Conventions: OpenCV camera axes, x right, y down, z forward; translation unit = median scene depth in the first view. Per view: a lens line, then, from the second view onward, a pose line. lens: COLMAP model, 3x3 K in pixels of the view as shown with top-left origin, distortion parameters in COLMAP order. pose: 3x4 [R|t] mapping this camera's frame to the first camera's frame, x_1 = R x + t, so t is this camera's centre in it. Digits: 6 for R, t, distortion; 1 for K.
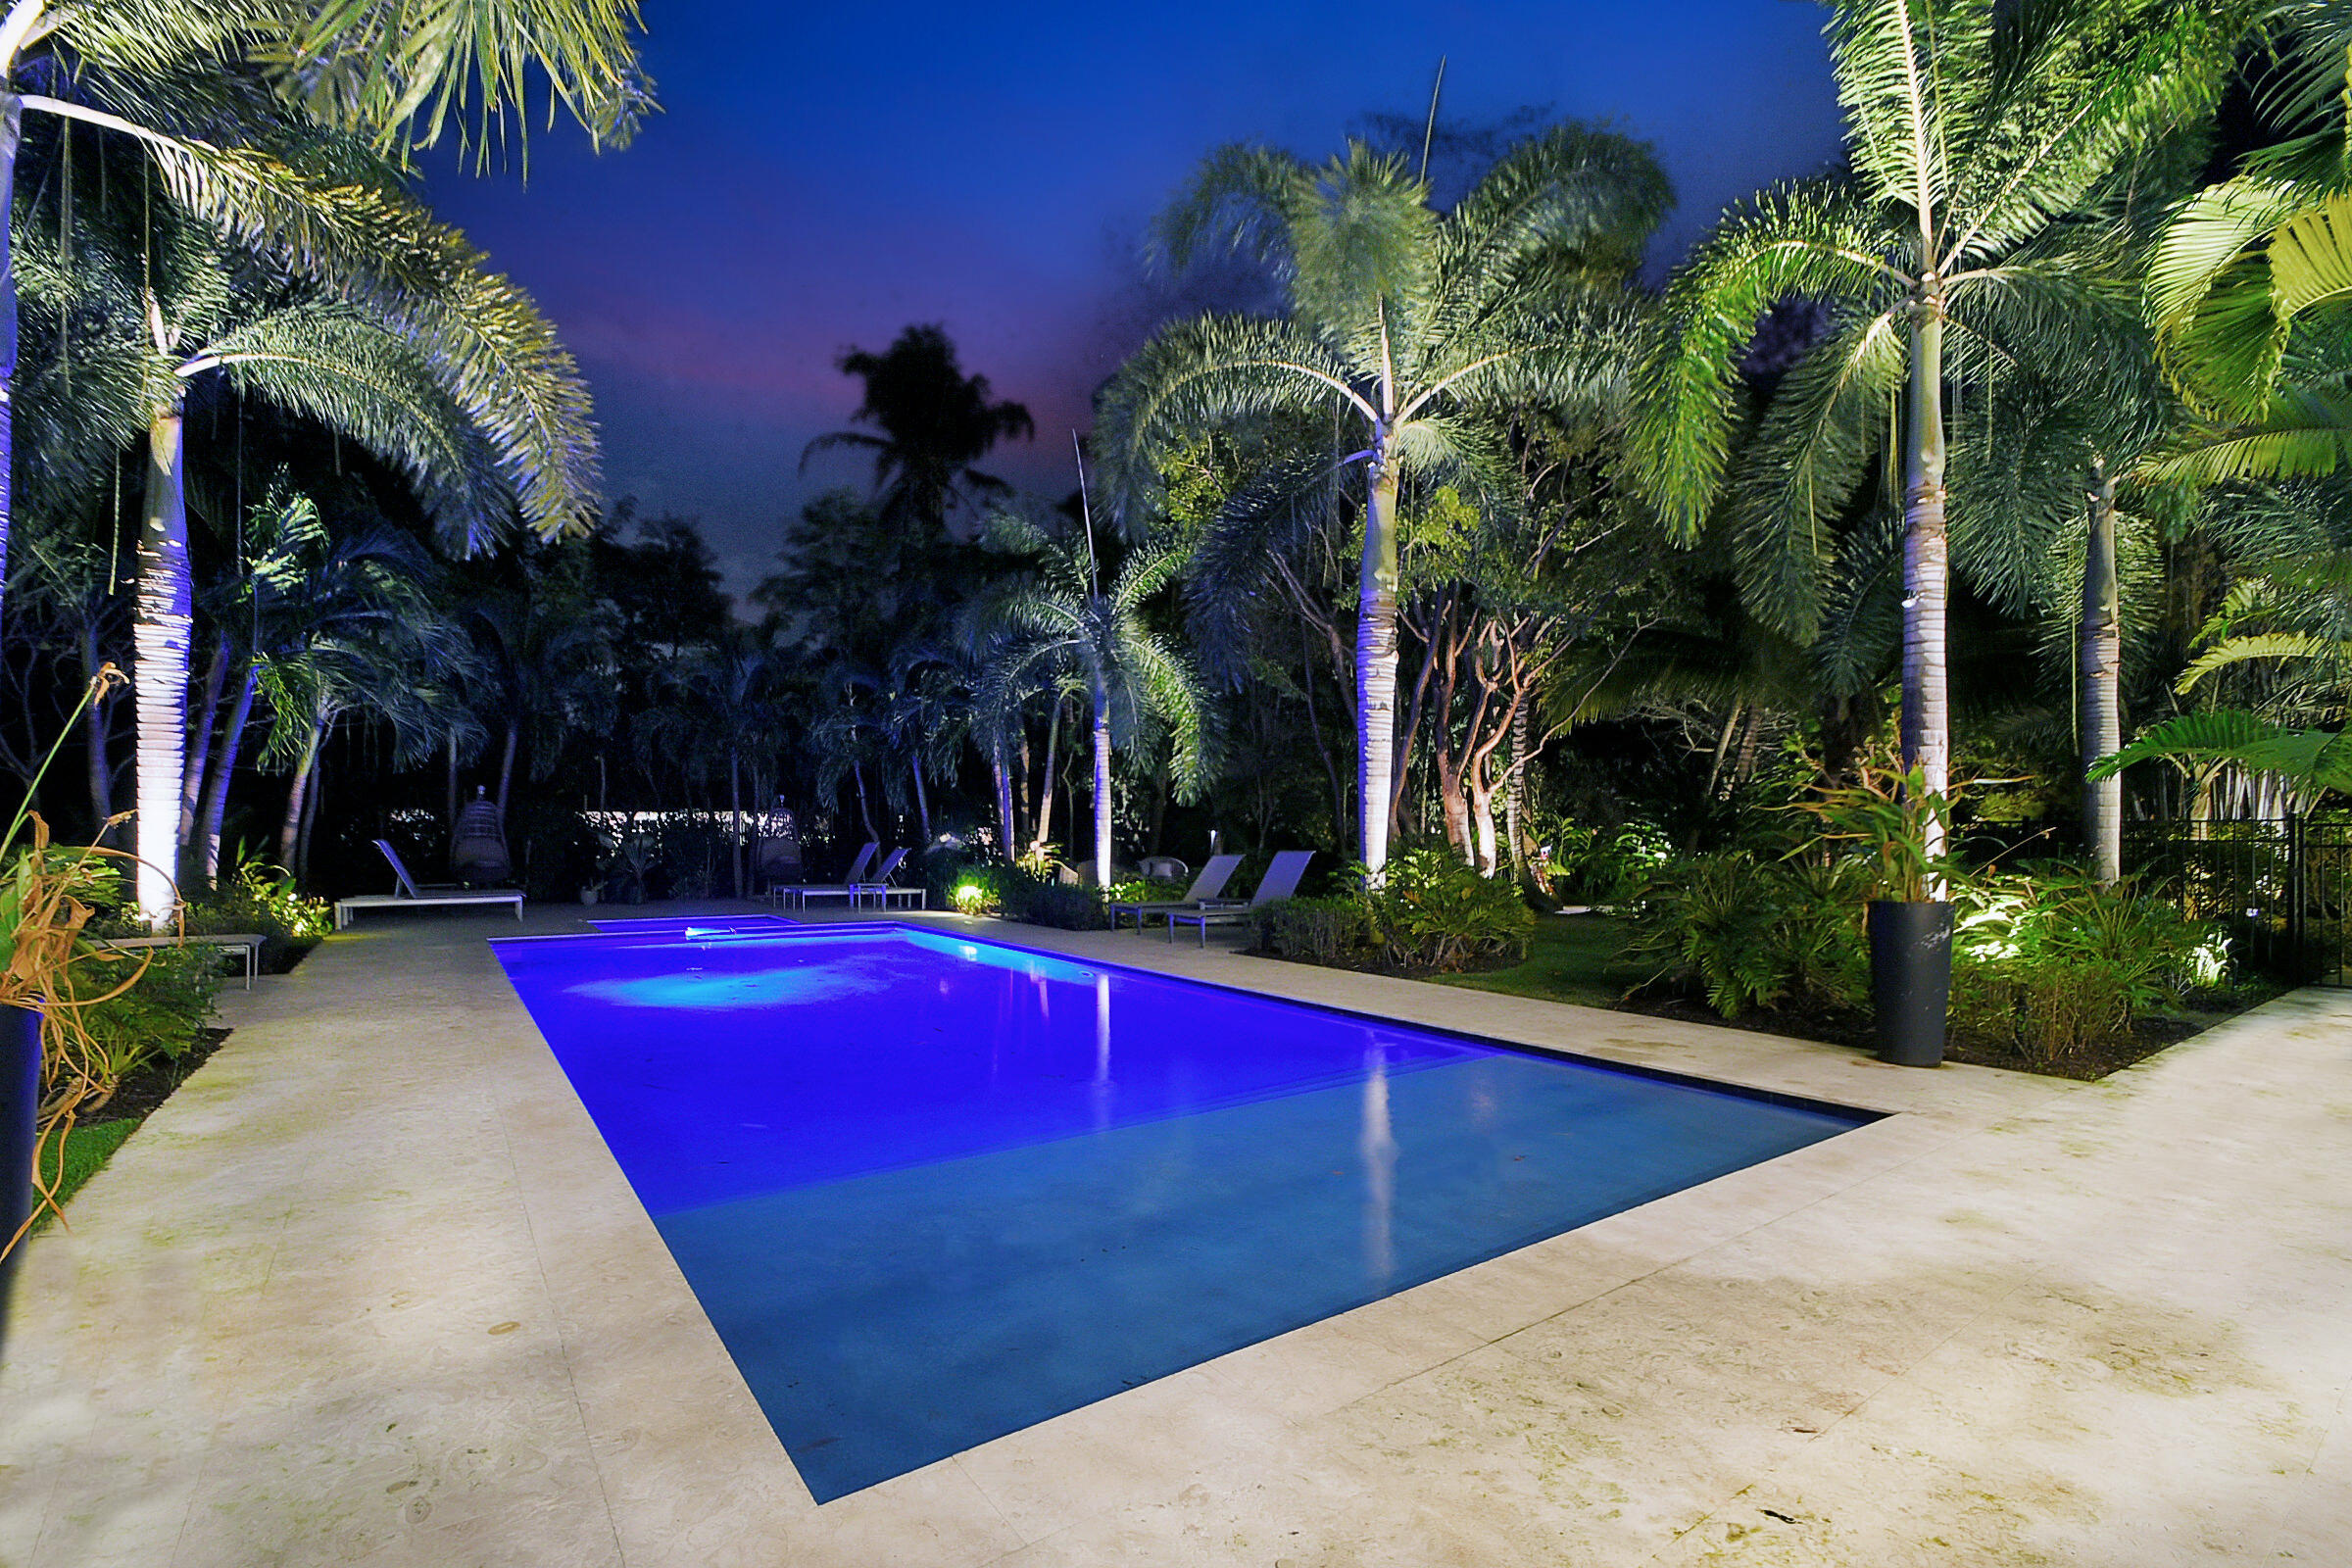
lens RADIAL K [[1039.5, 0, 1156.9], [0, 1039.5, 834.6], [0, 0, 1]] dist [0.011581, -0.011914]
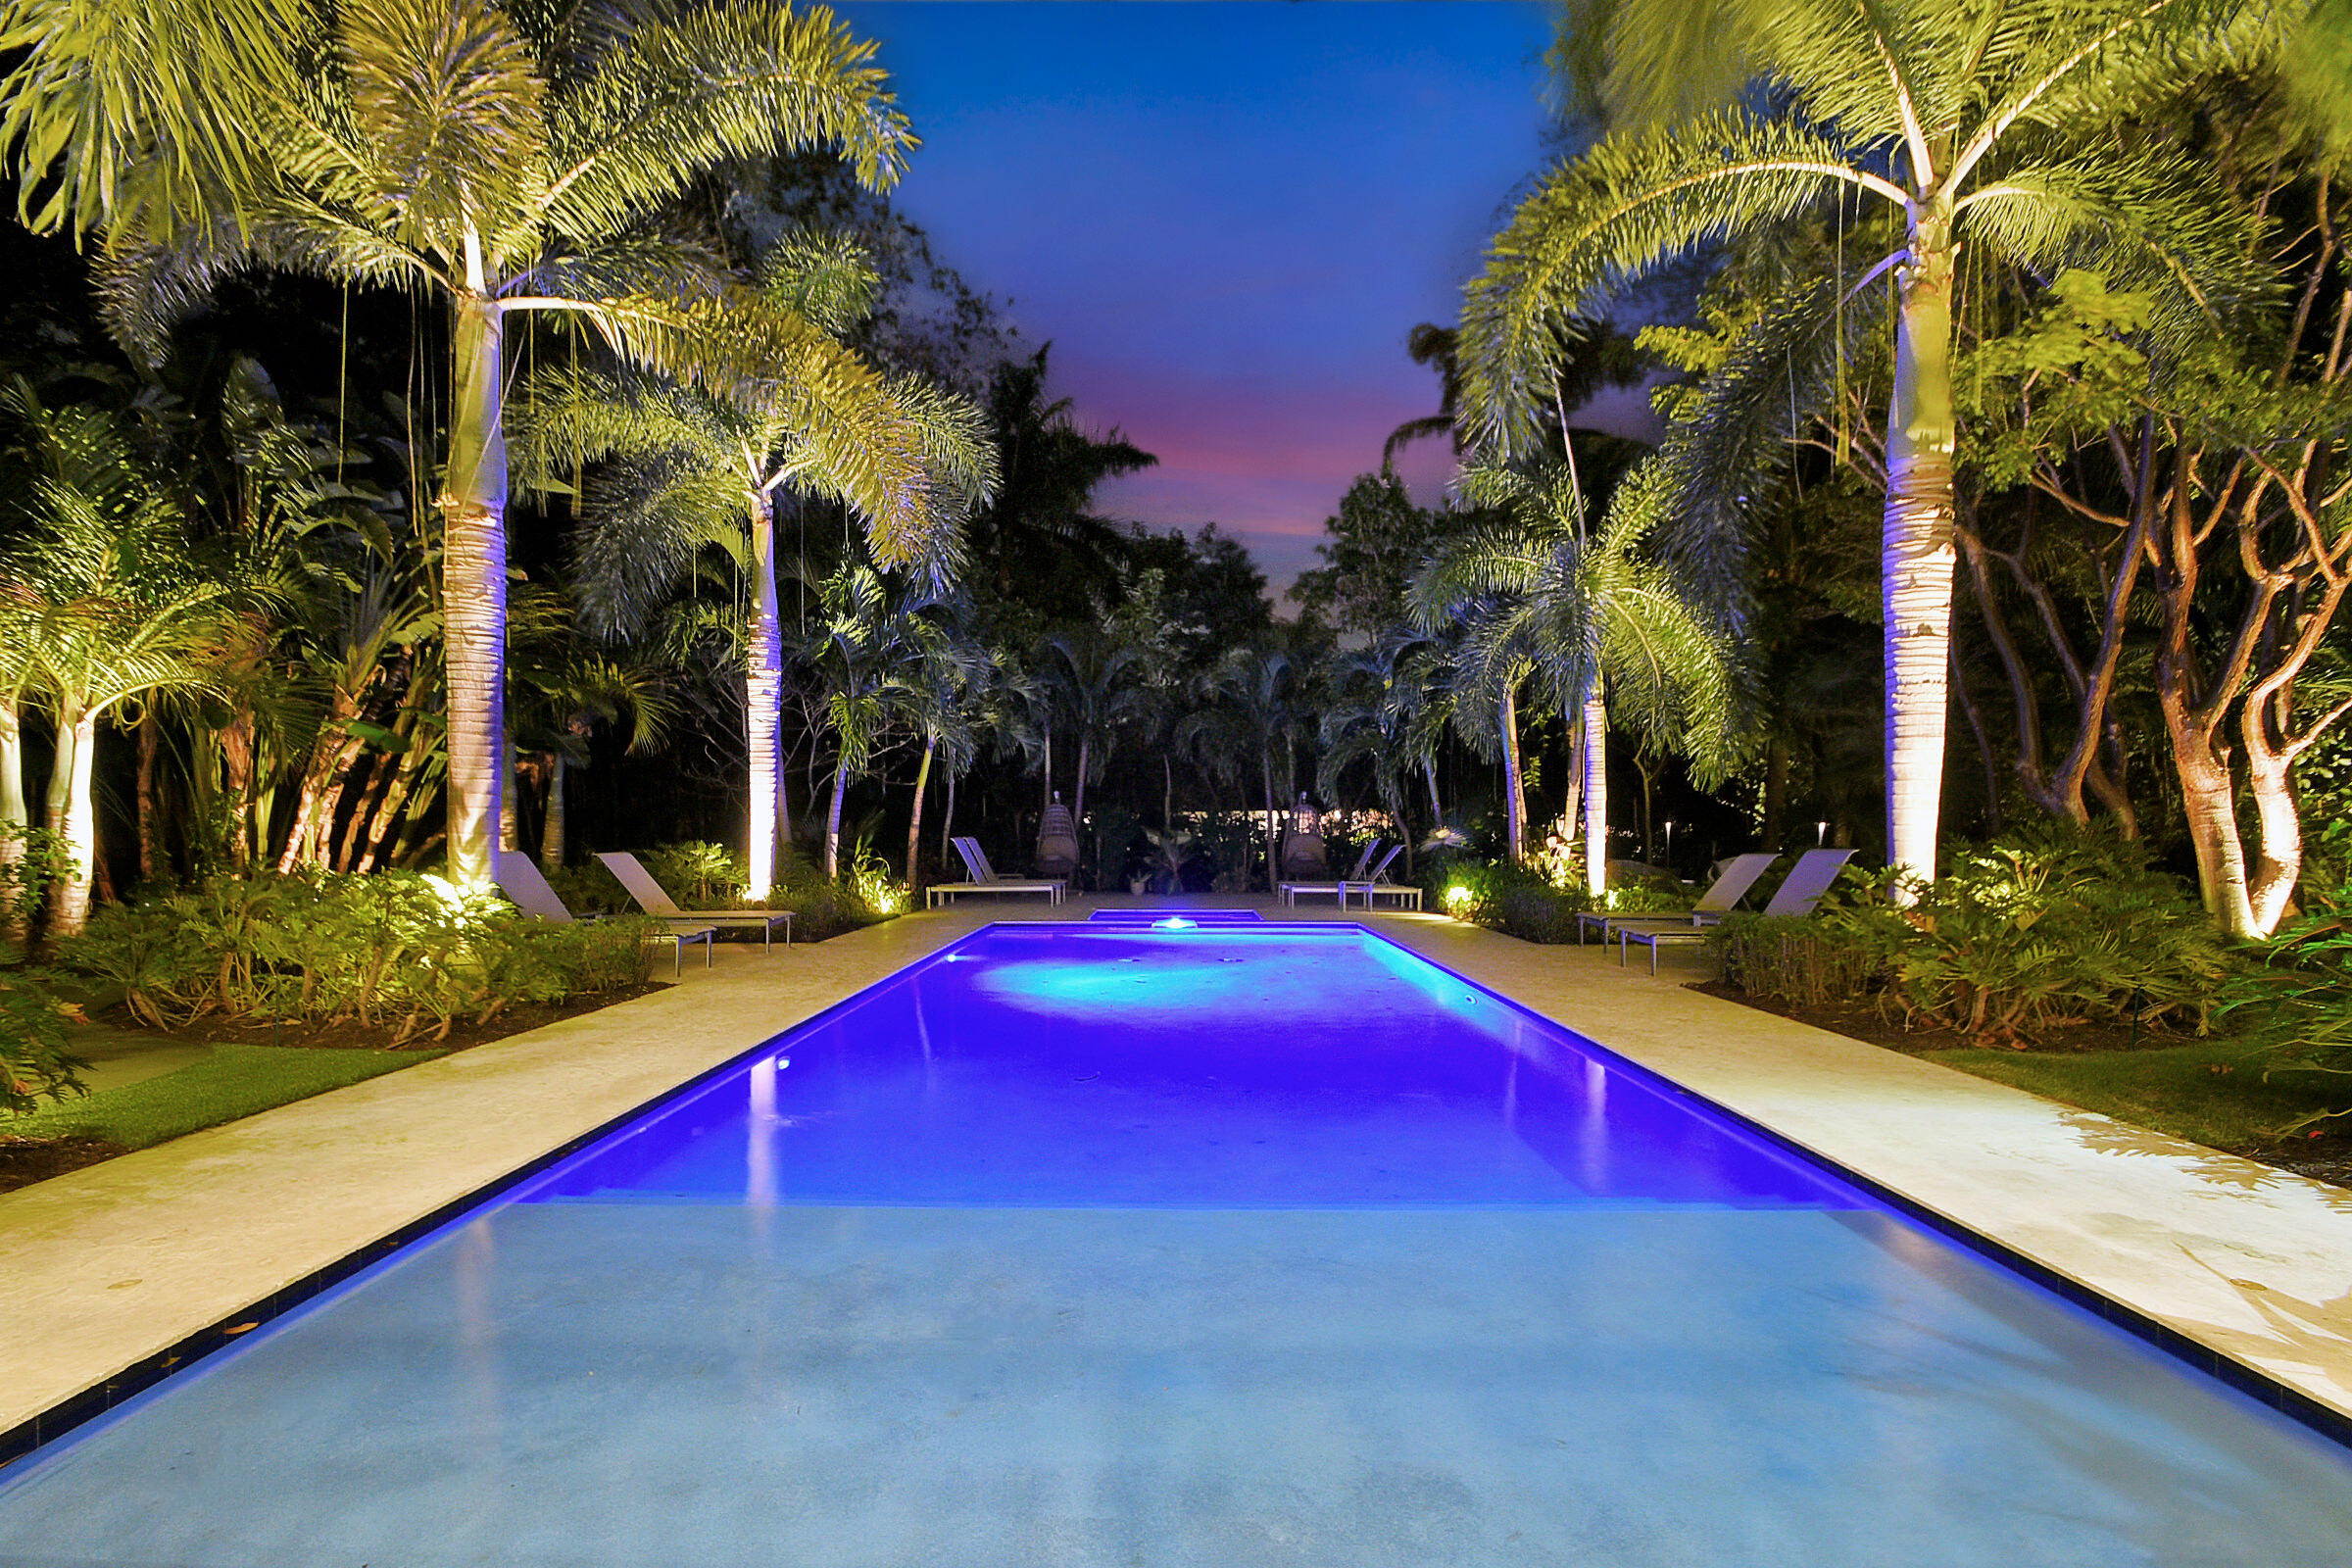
lens RADIAL K [[1039.5, 0, 1156.9], [0, 1039.5, 834.6], [0, 0, 1]] dist [0.011581, -0.011914]
pose [[0.810871, -0.004865, -0.585204, 0.203880], [0.007027, 0.999974, 0.001424, 0.001593], [0.585182, -0.005267, 0.810885, 0.175183]]
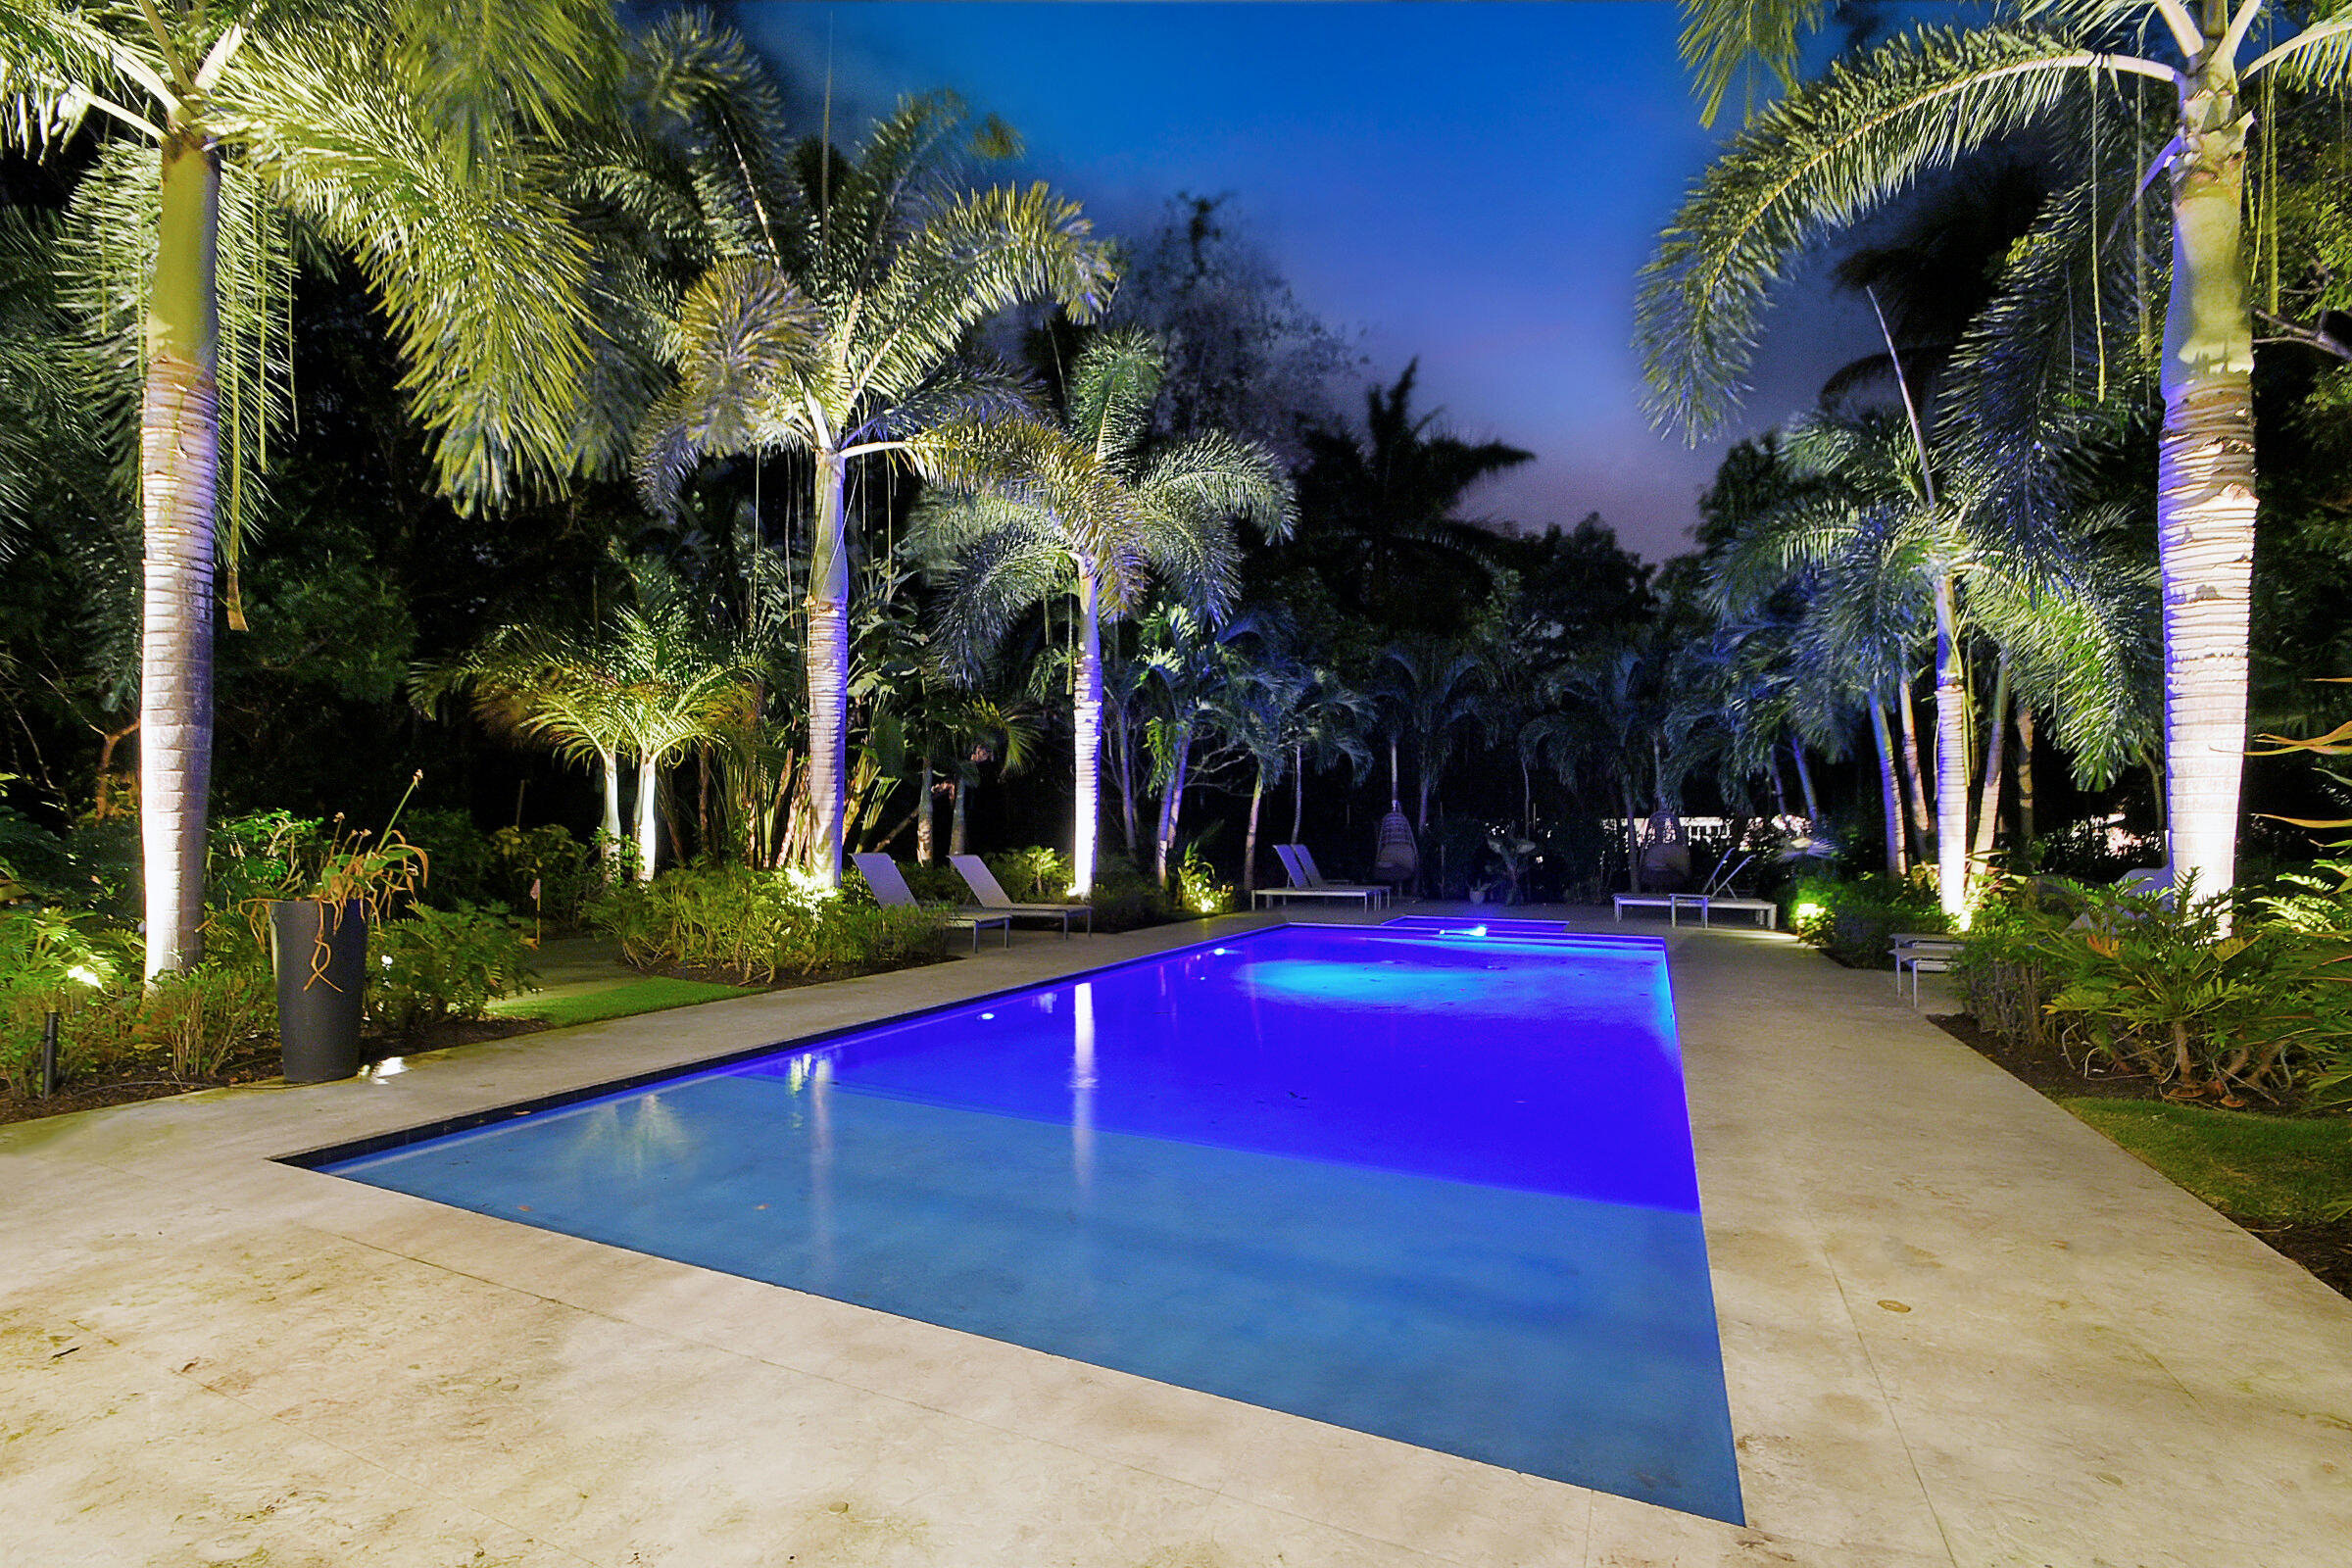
lens RADIAL K [[1039.5, 0, 1156.9], [0, 1039.5, 834.6], [0, 0, 1]] dist [0.011581, -0.011914]
pose [[0.493018, -0.008864, -0.869974, 0.404590], [0.003096, 0.999960, -0.008434, 0.003371], [0.870014, 0.001465, 0.493026, 0.261361]]
